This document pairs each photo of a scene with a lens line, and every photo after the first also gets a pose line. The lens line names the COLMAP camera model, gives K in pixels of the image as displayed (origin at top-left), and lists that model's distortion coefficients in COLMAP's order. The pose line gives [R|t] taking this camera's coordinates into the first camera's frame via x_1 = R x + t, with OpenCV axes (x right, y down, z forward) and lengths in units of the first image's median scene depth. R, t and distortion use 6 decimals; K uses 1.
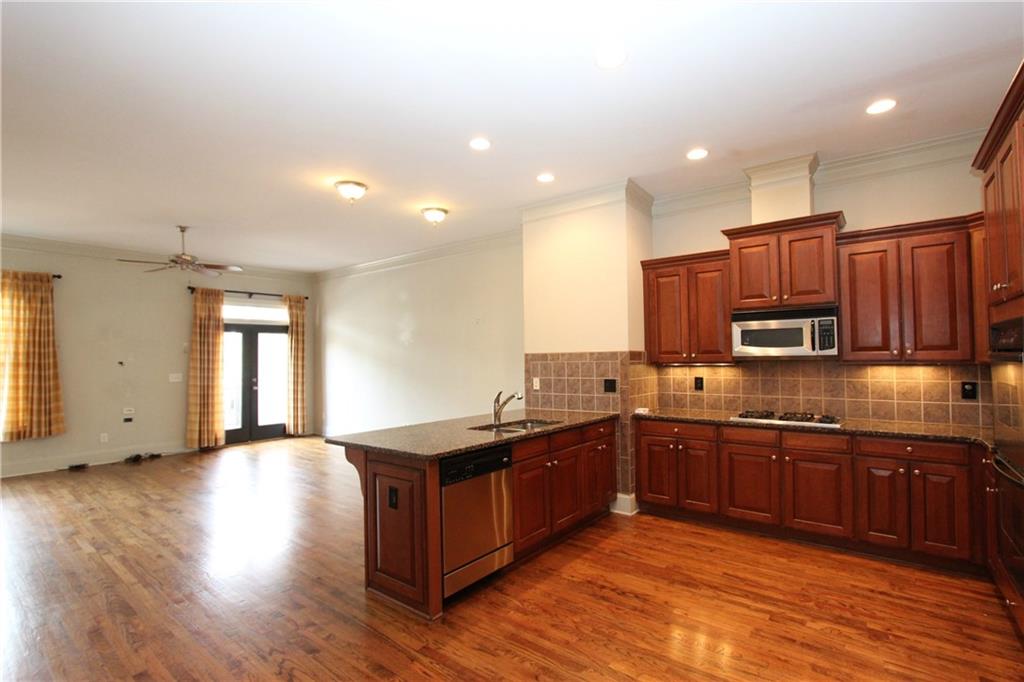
lens RADIAL K [[472.8, 0, 515.1], [0, 472.8, 346.0], [0, 0, 1]] dist [-0.025181, 0.006797]
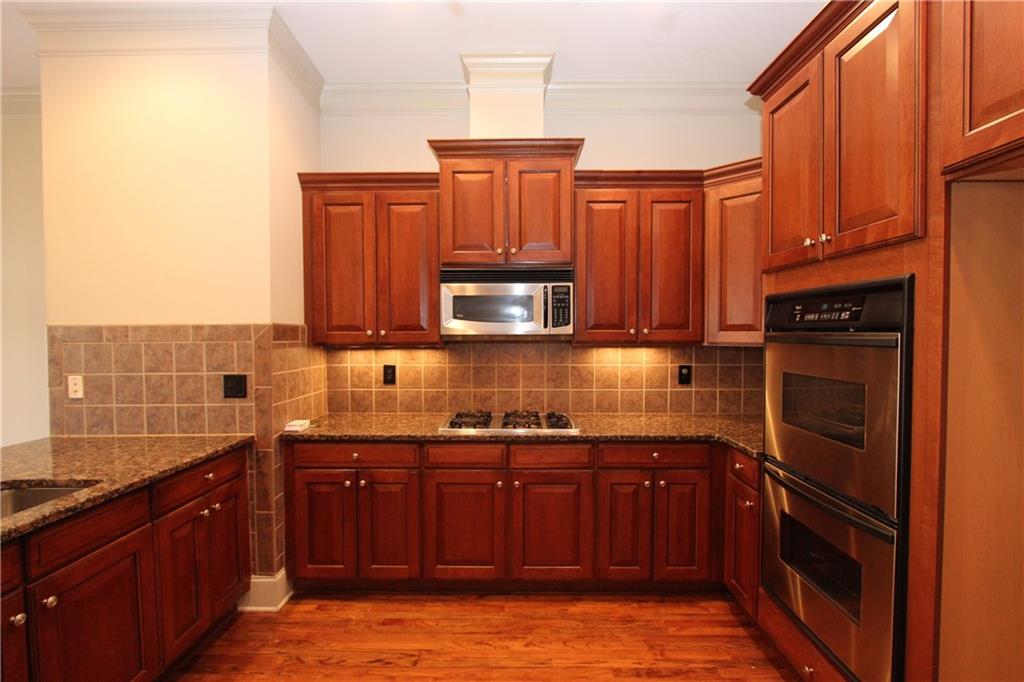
lens RADIAL K [[472.8, 0, 515.1], [0, 472.8, 346.0], [0, 0, 1]] dist [-0.025181, 0.006797]
pose [[0.793961, -0.007709, 0.607920, 0.135285], [-0.021635, 0.998928, 0.040922, 0.008108], [-0.607584, -0.045643, 0.792943, 0.393175]]
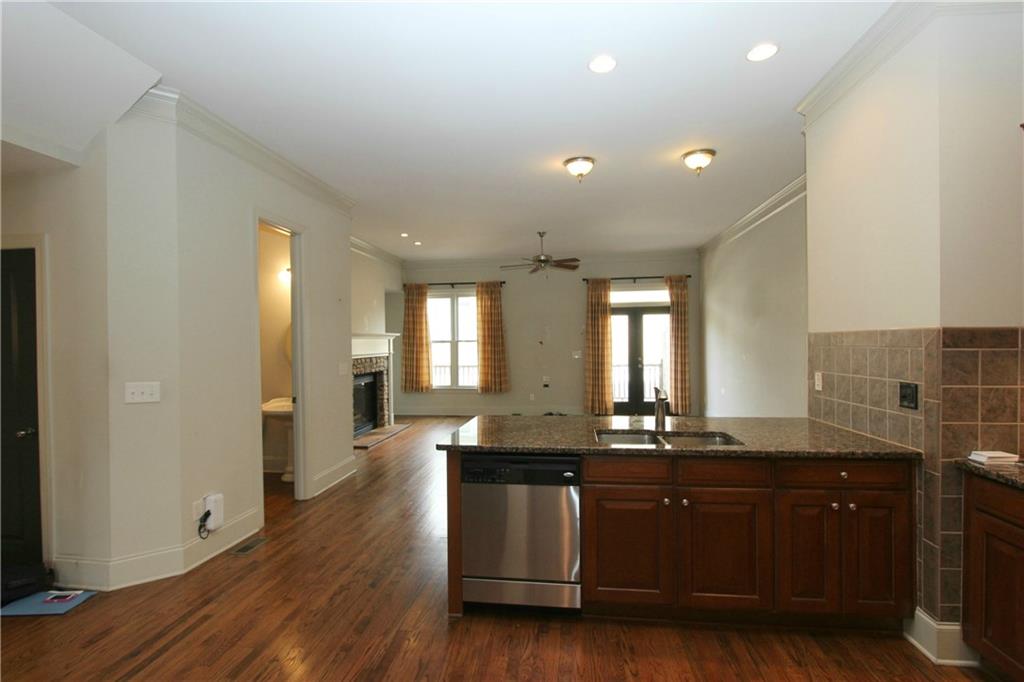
lens RADIAL K [[472.8, 0, 515.1], [0, 472.8, 346.0], [0, 0, 1]] dist [-0.025181, 0.006797]
pose [[0.515424, 0.013892, -0.856823, 0.436733], [0.026408, 0.999136, 0.032085, 0.002215], [0.856528, -0.039164, 0.514612, 0.394413]]
